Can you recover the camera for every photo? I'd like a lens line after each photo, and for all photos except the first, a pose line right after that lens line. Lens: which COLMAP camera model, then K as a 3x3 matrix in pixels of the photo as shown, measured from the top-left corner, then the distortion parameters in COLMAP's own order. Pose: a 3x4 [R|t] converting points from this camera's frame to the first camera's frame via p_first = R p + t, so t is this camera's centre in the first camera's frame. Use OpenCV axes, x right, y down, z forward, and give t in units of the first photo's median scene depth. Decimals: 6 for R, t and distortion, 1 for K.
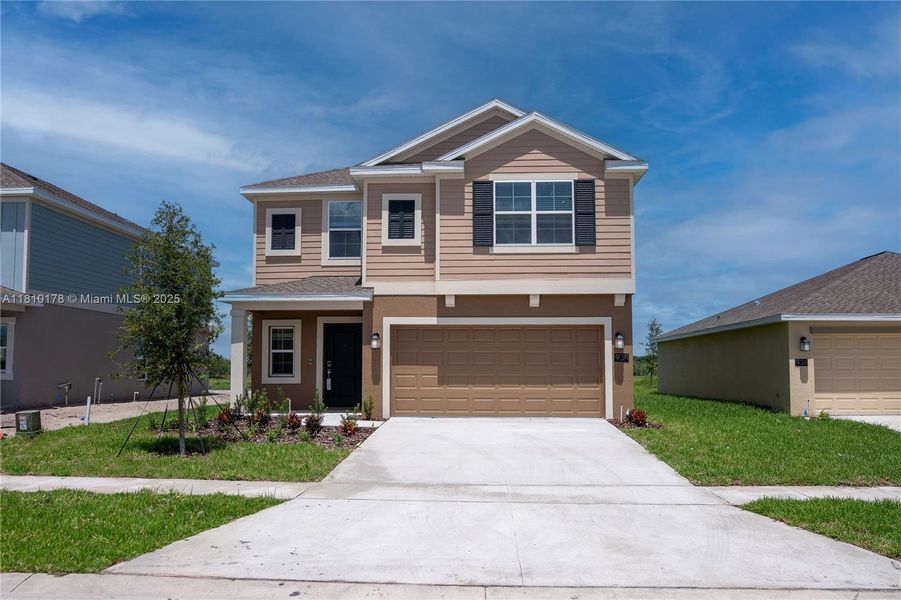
lens RADIAL K [[752.9, 0, 442.4], [0, 752.9, 307.6], [0, 0, 1]] dist [-0.041041, 0.039665]
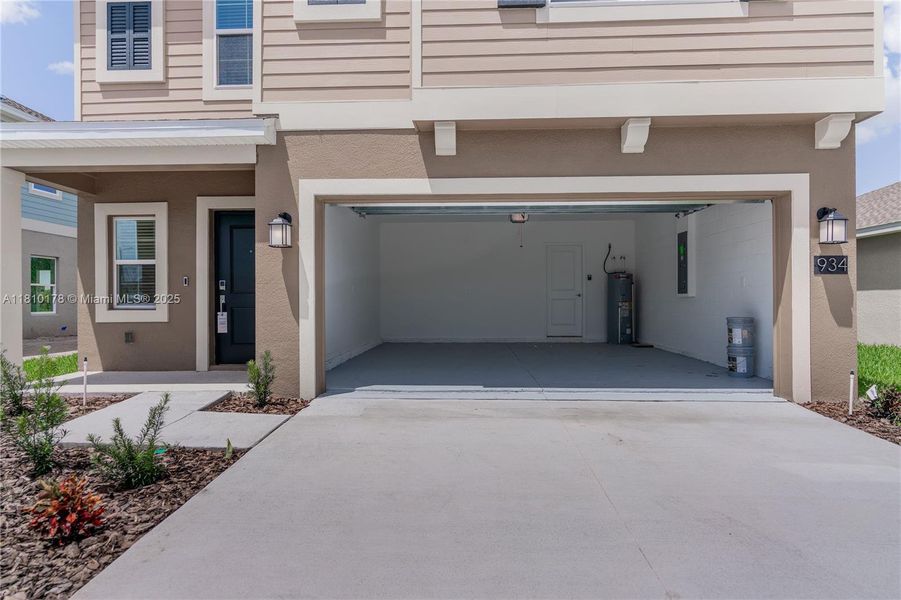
lens RADIAL K [[559.8, 0, 445.2], [0, 559.8, 292.8], [0, 0, 1]] dist [-0.004016, 0.001798]
pose [[0.999842, -0.002735, 0.017553, 0.003955], [0.001562, 0.997785, 0.066505, 0.059211], [-0.017696, -0.066467, 0.997632, 0.654571]]
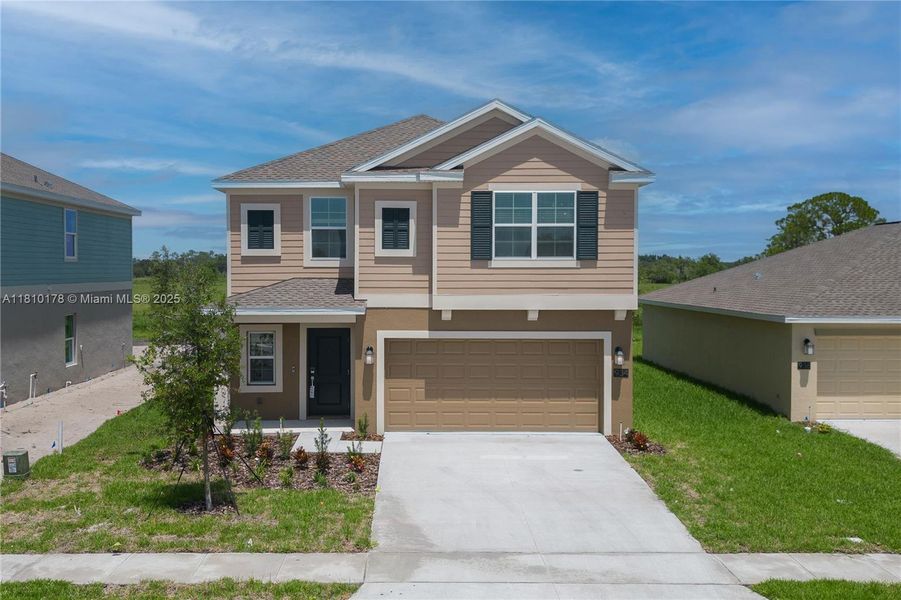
lens RADIAL K [[952.2, 0, 447.1], [0, 952.2, 300.4], [0, 0, 1]] dist [0.084423, 0.000000]
pose [[0.996989, -0.002288, 0.077506, -0.083000], [-0.006066, 0.994200, 0.107380, -0.156746], [-0.077303, -0.107527, 0.991192, -0.208049]]
